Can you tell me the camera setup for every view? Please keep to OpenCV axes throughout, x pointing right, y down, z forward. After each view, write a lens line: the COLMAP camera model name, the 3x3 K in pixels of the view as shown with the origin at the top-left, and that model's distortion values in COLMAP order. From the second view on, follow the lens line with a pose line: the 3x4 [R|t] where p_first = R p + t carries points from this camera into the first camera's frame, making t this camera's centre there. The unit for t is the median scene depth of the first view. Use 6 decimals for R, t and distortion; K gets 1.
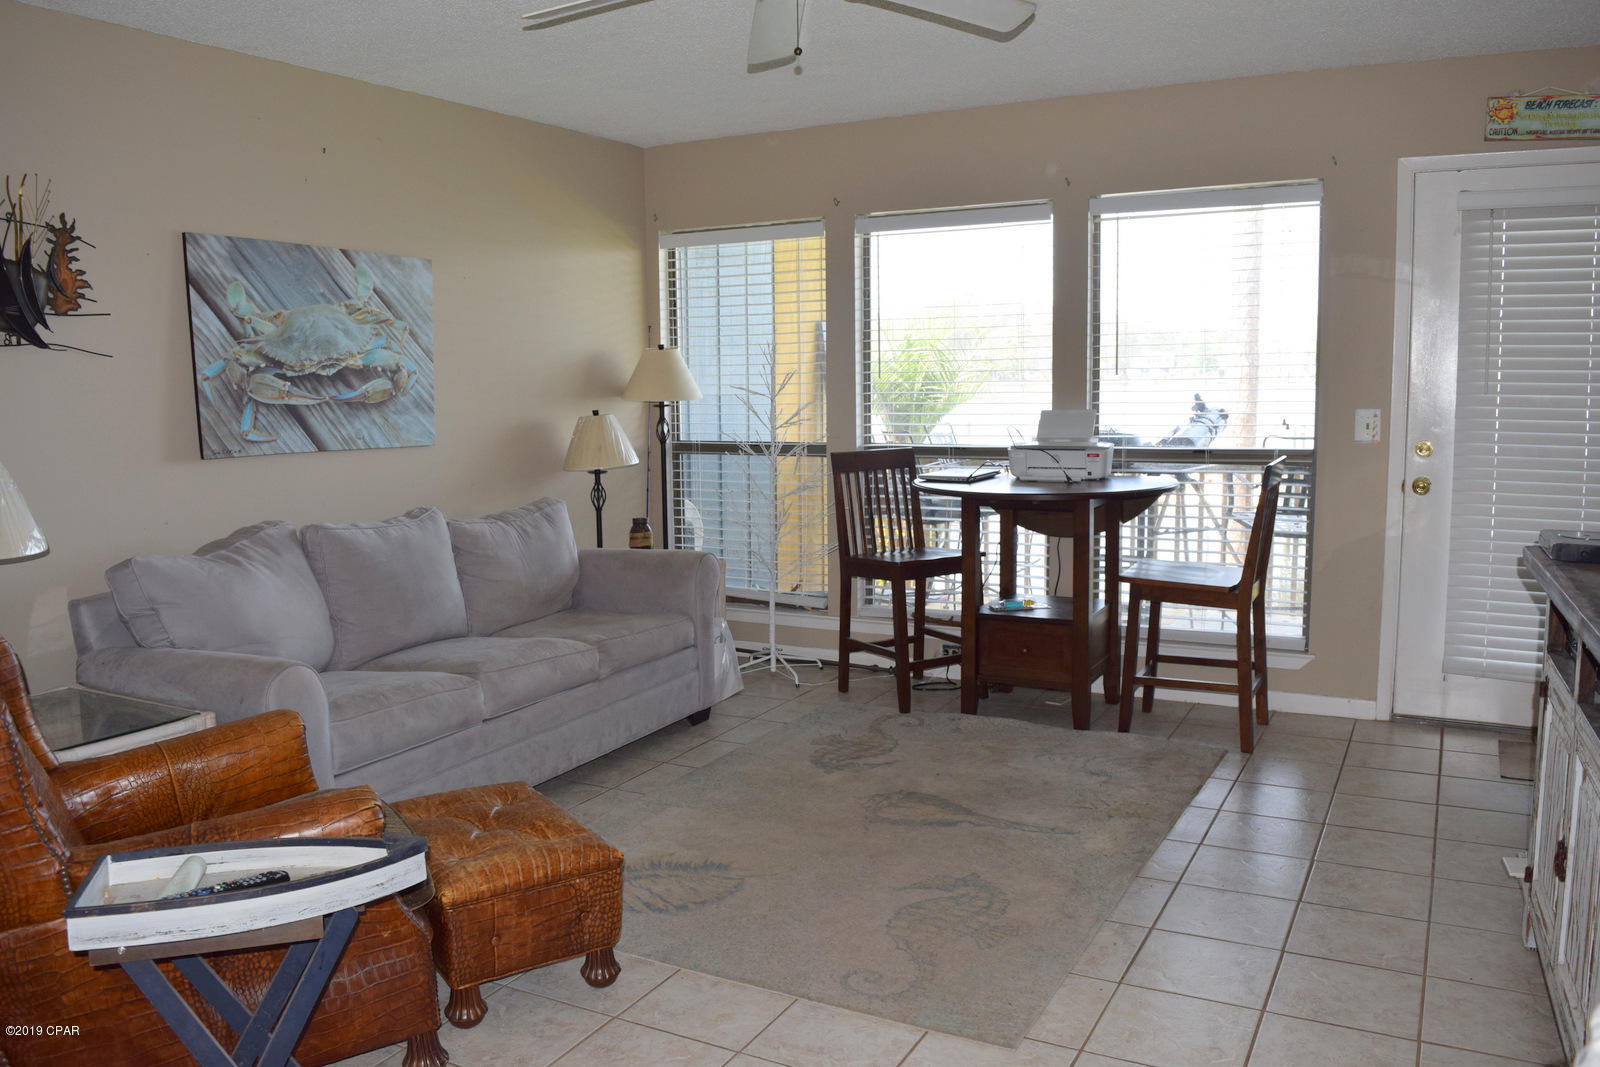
lens RADIAL K [[1236.0, 0, 802.6], [0, 1236.0, 532.0], [0, 0, 1]] dist [-0.088382, 0.009447]
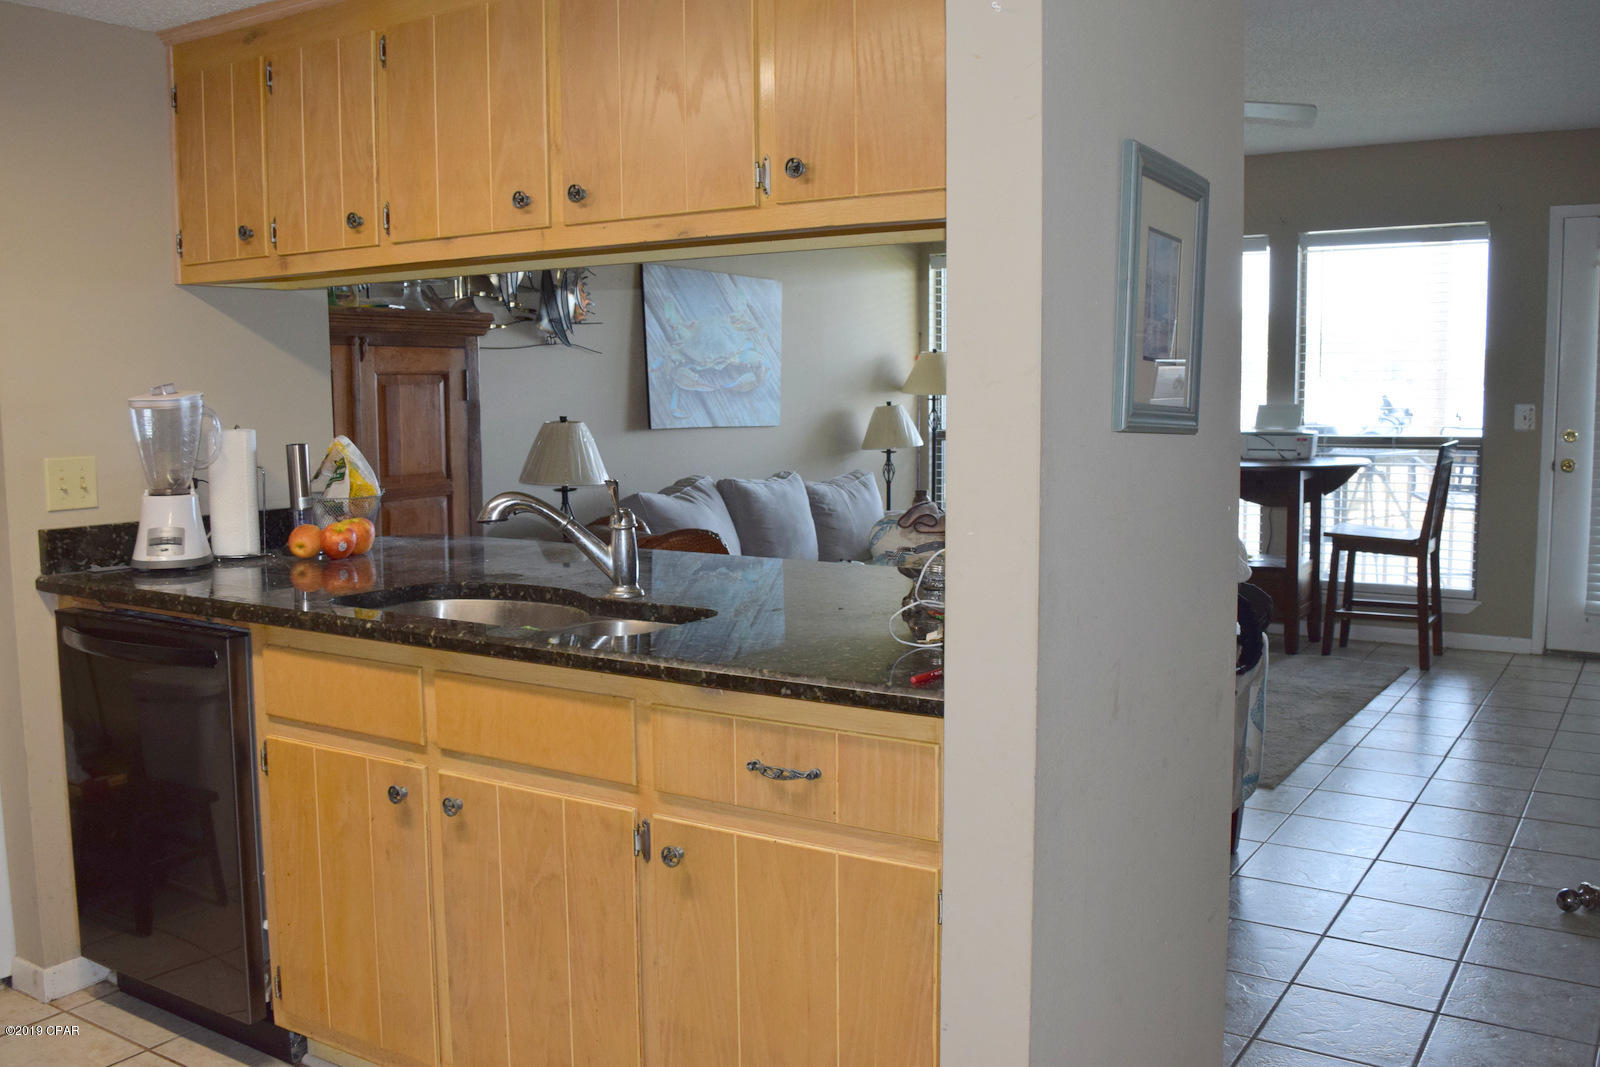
lens RADIAL K [[1425.3, 0, 797.4], [0, 1425.3, 532.9], [0, 0, 1]] dist [-0.076291, 0.009242]
pose [[0.996737, 0.015451, -0.079226, -0.167566], [-0.017087, 0.999654, -0.020006, 0.072771], [0.078890, 0.021295, 0.996656, -0.495314]]
